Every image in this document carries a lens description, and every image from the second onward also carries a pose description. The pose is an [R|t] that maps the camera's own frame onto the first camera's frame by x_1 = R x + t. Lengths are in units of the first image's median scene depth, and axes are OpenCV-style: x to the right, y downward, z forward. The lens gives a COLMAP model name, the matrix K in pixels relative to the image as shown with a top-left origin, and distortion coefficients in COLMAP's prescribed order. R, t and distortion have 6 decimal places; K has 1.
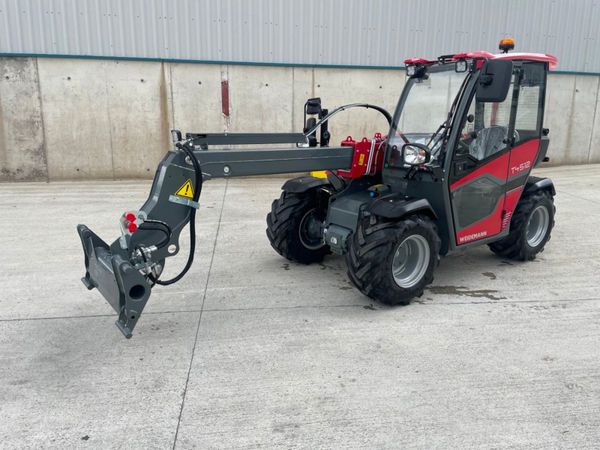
lens RADIAL K [[448.2, 0, 298.9], [0, 448.2, 223.2], [0, 0, 1]] dist [0.101115, -0.130364]
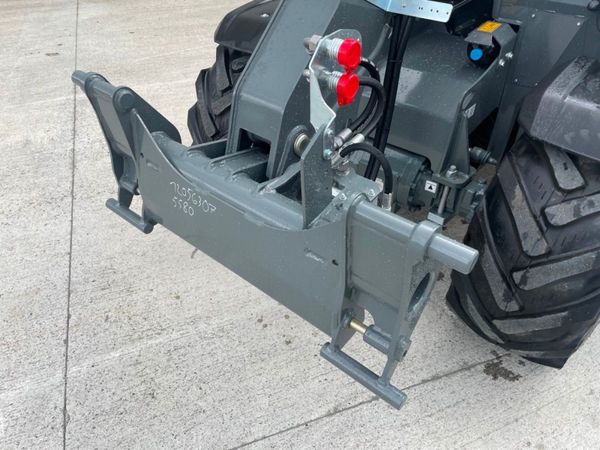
lens RADIAL K [[450.3, 0, 295.8], [0, 450.3, 227.1], [0, 0, 1]] dist [0.097058, -0.132019]
pose [[0.974190, -0.142555, 0.175020, -0.033174], [0.058498, 0.908301, 0.414207, -0.048632], [-0.218018, -0.393278, 0.893197, 0.311099]]
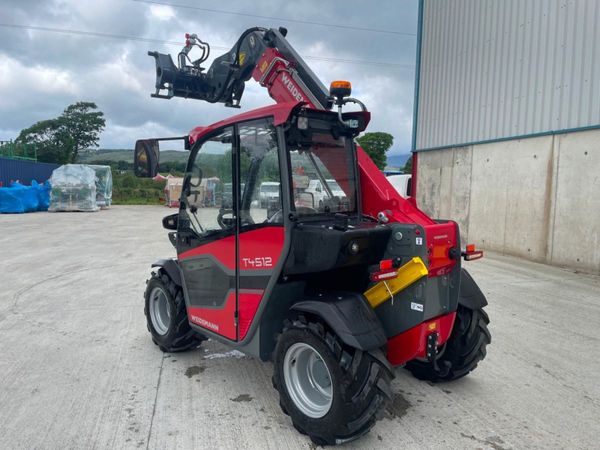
lens RADIAL K [[448.2, 0, 298.9], [0, 448.2, 223.2], [0, 0, 1]] dist [0.101115, -0.130364]
pose [[0.094582, 0.073558, -0.992796, 0.607673], [-0.239395, 0.969683, 0.049039, -0.118552], [0.966305, 0.233032, 0.109324, 0.497808]]
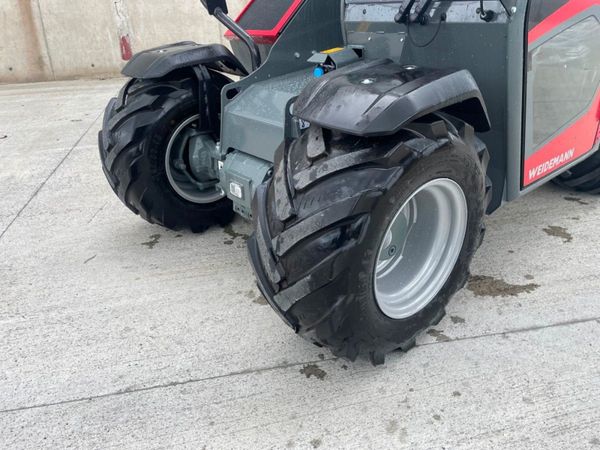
lens RADIAL K [[448.2, 0, 298.9], [0, 448.2, 223.2], [0, 0, 1]] dist [0.101115, -0.130364]
pose [[0.996160, -0.064447, 0.059253, 0.054662], [0.051202, 0.977882, 0.202794, -0.007462], [-0.071012, -0.198982, 0.977427, 0.278315]]
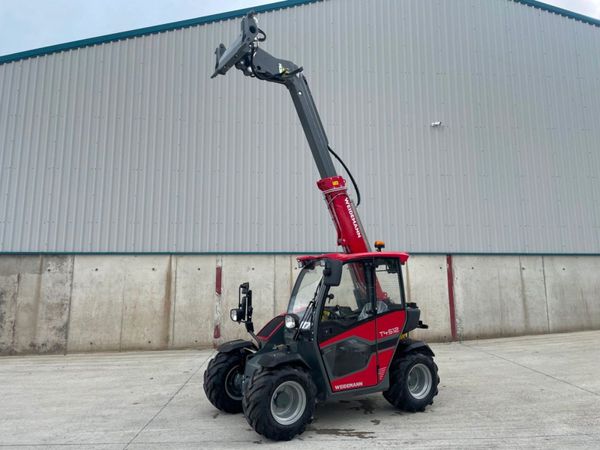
lens RADIAL K [[448.2, 0, 298.9], [0, 448.2, 223.2], [0, 0, 1]] dist [0.101115, -0.130364]
pose [[0.996658, -0.031241, -0.075473, 0.169981], [0.000853, 0.927903, -0.372820, 0.039292], [0.081679, 0.371509, 0.924829, -0.188666]]
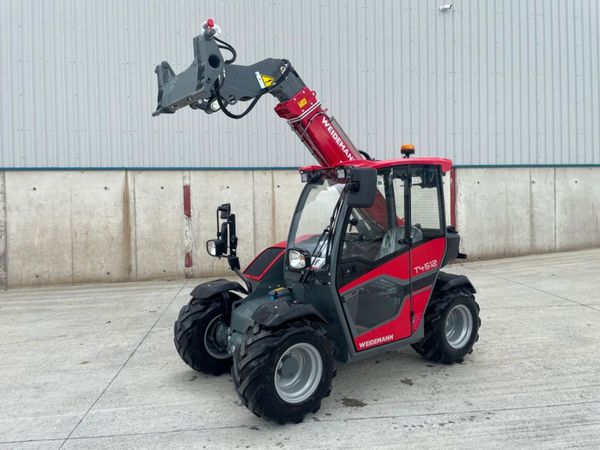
lens RADIAL K [[448.2, 0, 298.9], [0, 448.2, 223.2], [0, 0, 1]] dist [0.101115, -0.130364]
pose [[0.999336, -0.034469, -0.011818, 0.115743], [0.031392, 0.979067, -0.201104, -0.013105], [0.018503, 0.200600, 0.979499, 0.008141]]
